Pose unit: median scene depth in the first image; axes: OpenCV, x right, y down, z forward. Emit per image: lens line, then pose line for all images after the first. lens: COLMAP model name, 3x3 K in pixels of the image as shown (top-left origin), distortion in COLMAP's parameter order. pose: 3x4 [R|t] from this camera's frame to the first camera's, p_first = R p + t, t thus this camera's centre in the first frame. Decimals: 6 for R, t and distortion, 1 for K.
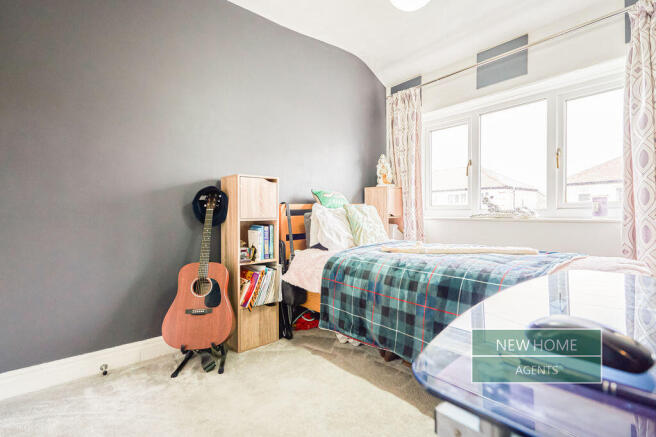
lens RADIAL K [[302.2, 0, 328.0], [0, 302.2, 218.5], [0, 0, 1]] dist [-0.014843, 0.000037]
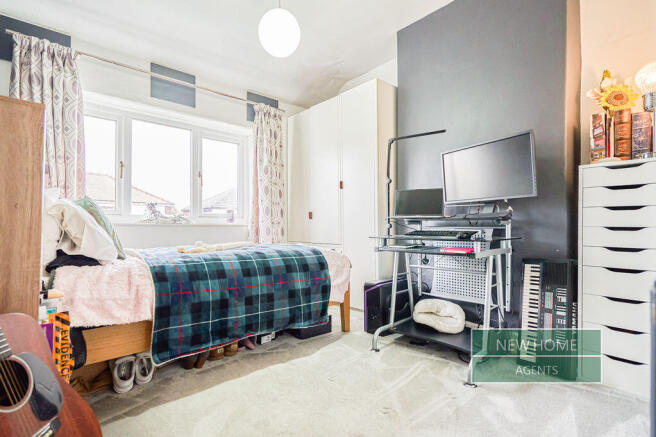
lens RADIAL K [[311.8, 0, 328.0], [0, 311.8, 218.5], [0, 0, 1]] dist [-0.000282, 0.000006]
pose [[-0.023634, 0.037073, 0.999033, -0.698166], [0.012582, 0.999244, -0.036783, 0.037998], [-0.999642, 0.011701, -0.024082, 0.529239]]
